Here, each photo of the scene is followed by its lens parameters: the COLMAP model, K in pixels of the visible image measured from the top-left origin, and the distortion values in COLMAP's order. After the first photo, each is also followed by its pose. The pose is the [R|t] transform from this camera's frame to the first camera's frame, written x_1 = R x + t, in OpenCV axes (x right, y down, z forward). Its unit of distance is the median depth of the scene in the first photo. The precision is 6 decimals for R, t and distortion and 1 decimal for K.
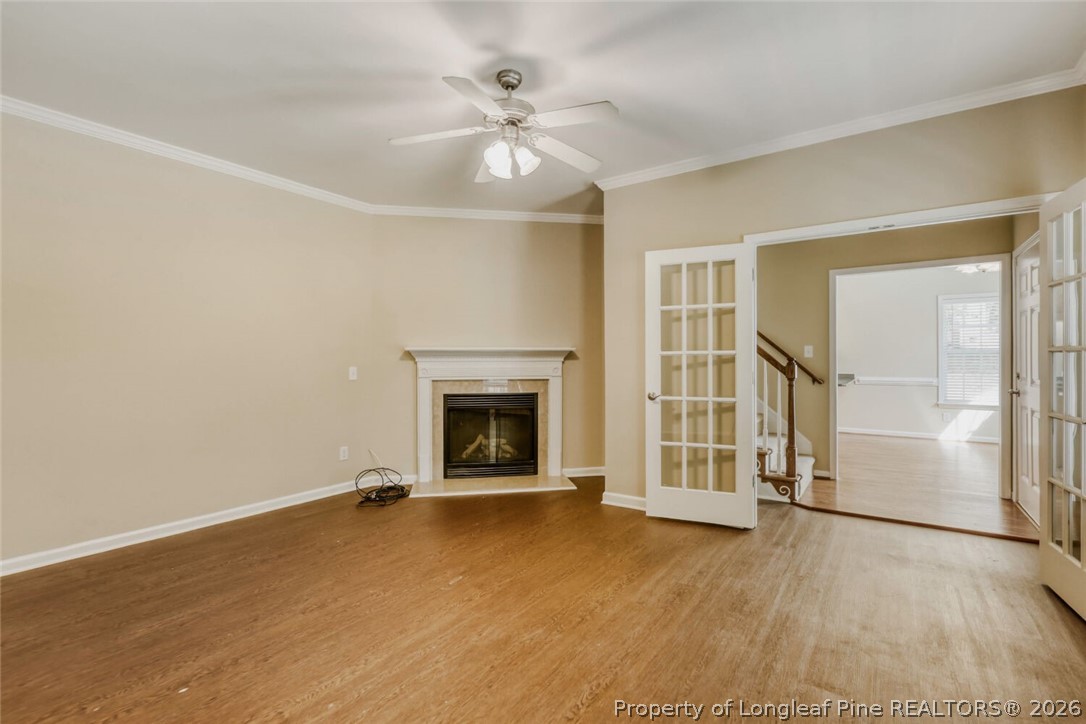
lens RADIAL K [[500.5, 0, 542.3], [0, 500.5, 362.1], [0, 0, 1]] dist [0.002400, 0.003638]
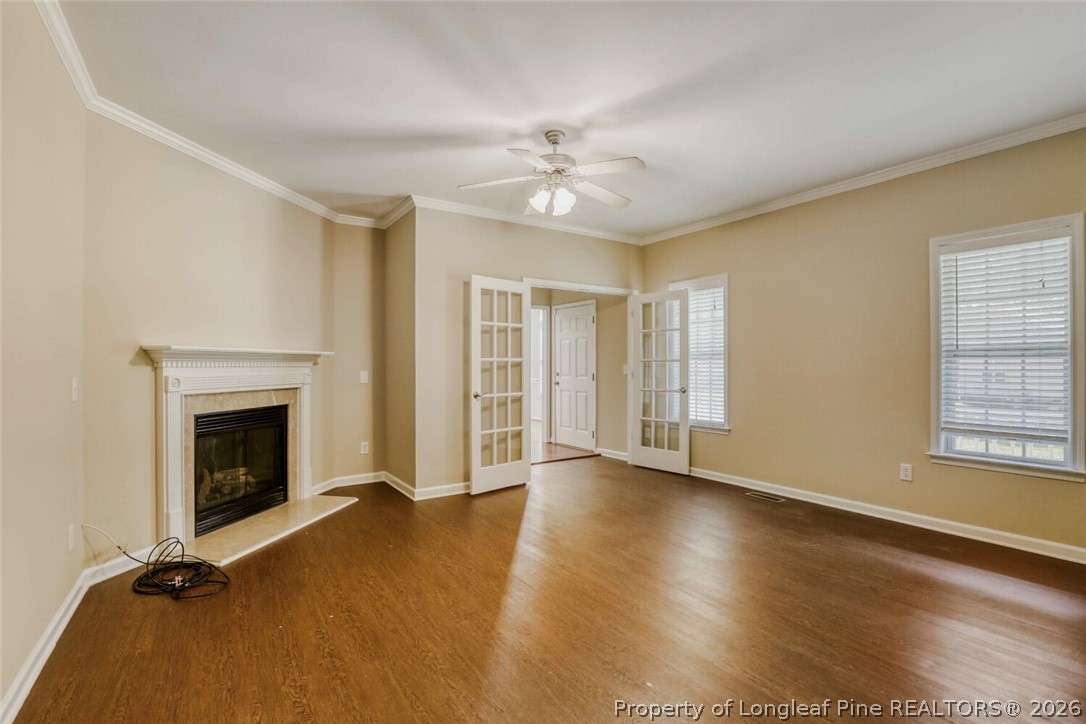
lens RADIAL K [[500.5, 0, 542.8], [0, 500.5, 364.4], [0, 0, 1]] dist [0.002400, 0.003638]
pose [[0.379010, 0.001555, 0.925391, -0.831464], [0.001759, 0.999996, -0.002401, -0.002495], [-0.925391, 0.002537, 0.379006, 0.384923]]
